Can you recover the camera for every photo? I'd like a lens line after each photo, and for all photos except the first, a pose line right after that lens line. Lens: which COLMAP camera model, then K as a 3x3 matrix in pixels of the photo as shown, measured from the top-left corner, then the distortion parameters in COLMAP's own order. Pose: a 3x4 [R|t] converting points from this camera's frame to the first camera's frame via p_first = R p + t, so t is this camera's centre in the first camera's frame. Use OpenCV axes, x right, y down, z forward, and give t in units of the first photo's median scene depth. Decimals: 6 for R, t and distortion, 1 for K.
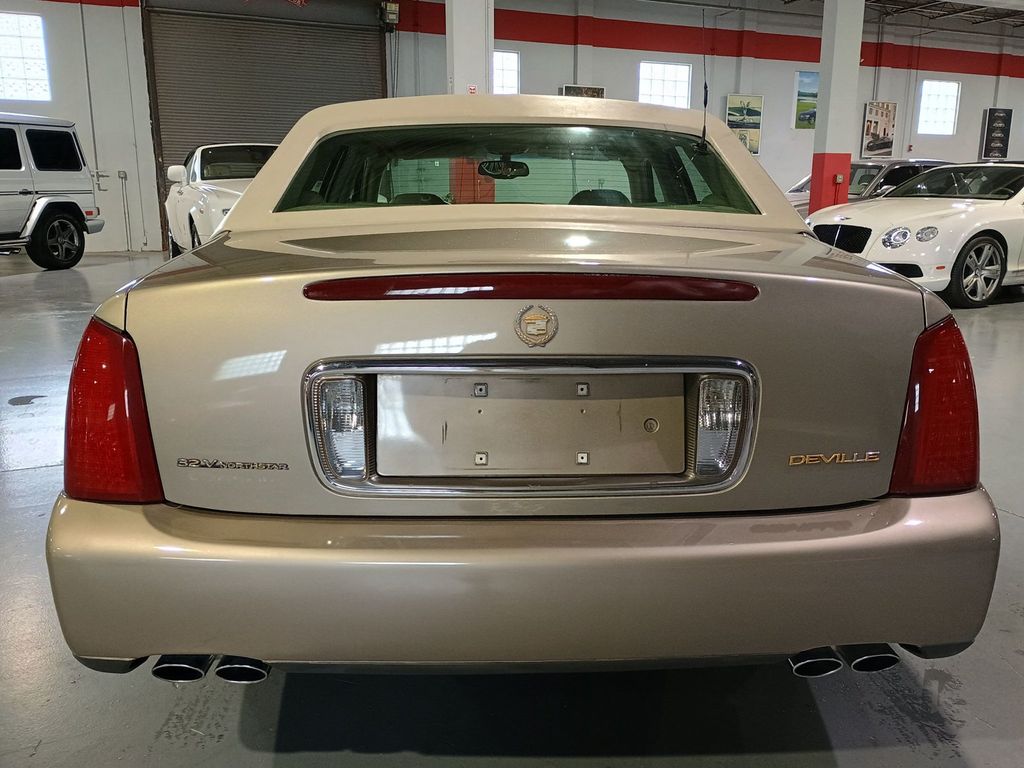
lens RADIAL K [[896.4, 0, 522.4], [0, 896.4, 397.7], [0, 0, 1]] dist [0.088846, -0.142799]
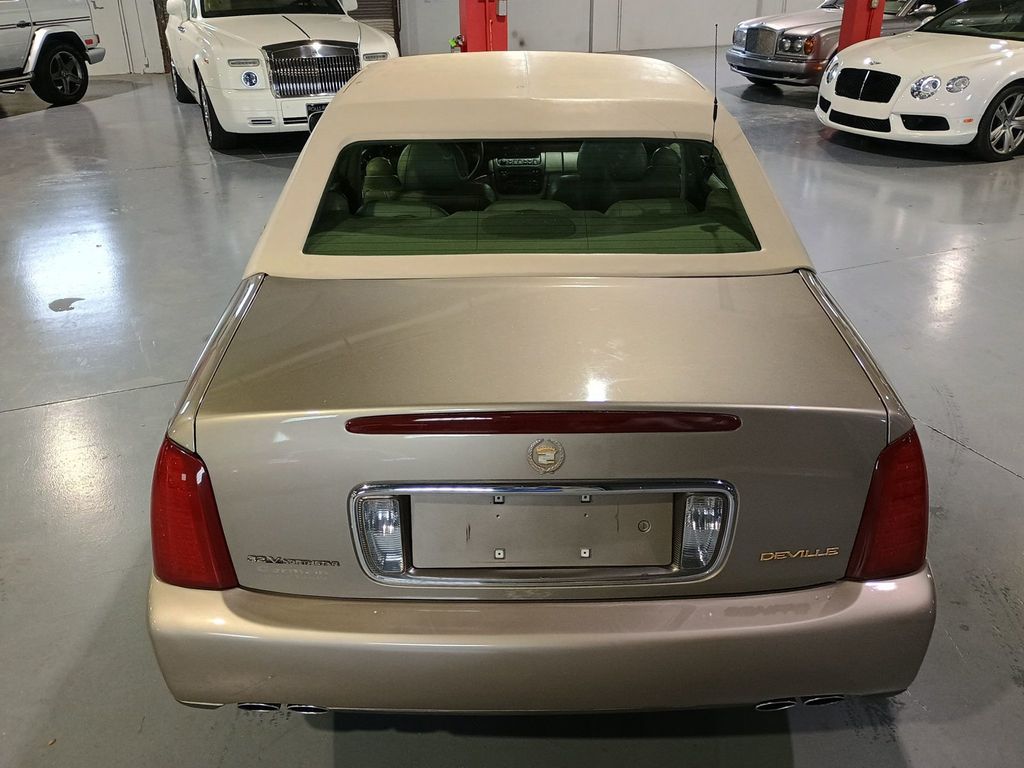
lens RADIAL K [[901.6, 0, 512.0], [0, 901.6, 384.0], [0, 0, 1]] dist [0.078711, -0.121507]
pose [[0.999653, 0.002617, -0.026218, 0.001176], [0.003311, 0.974689, 0.223539, -0.337972], [0.026139, -0.223548, 0.974342, -0.093314]]
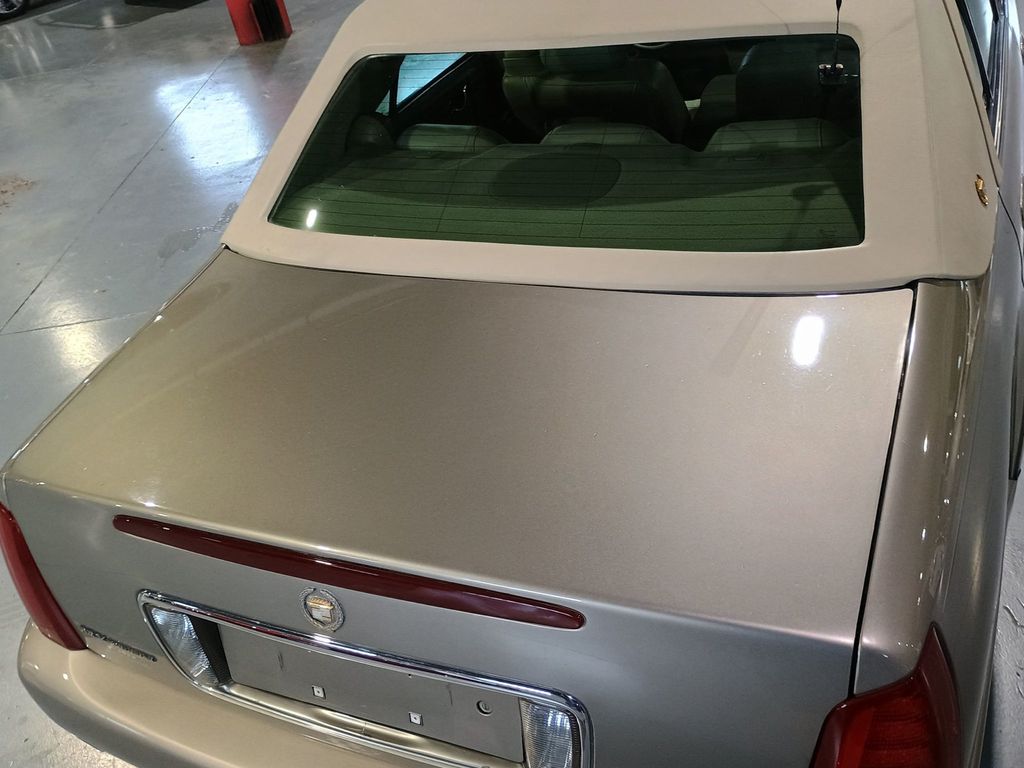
lens RADIAL K [[896.4, 0, 522.4], [0, 896.4, 397.7], [0, 0, 1]] dist [0.088846, -0.142799]
pose [[0.895050, 0.126206, -0.427736, 0.400828], [0.075189, 0.902687, 0.423678, -0.466572], [0.439582, -0.411374, 0.798460, 0.385405]]
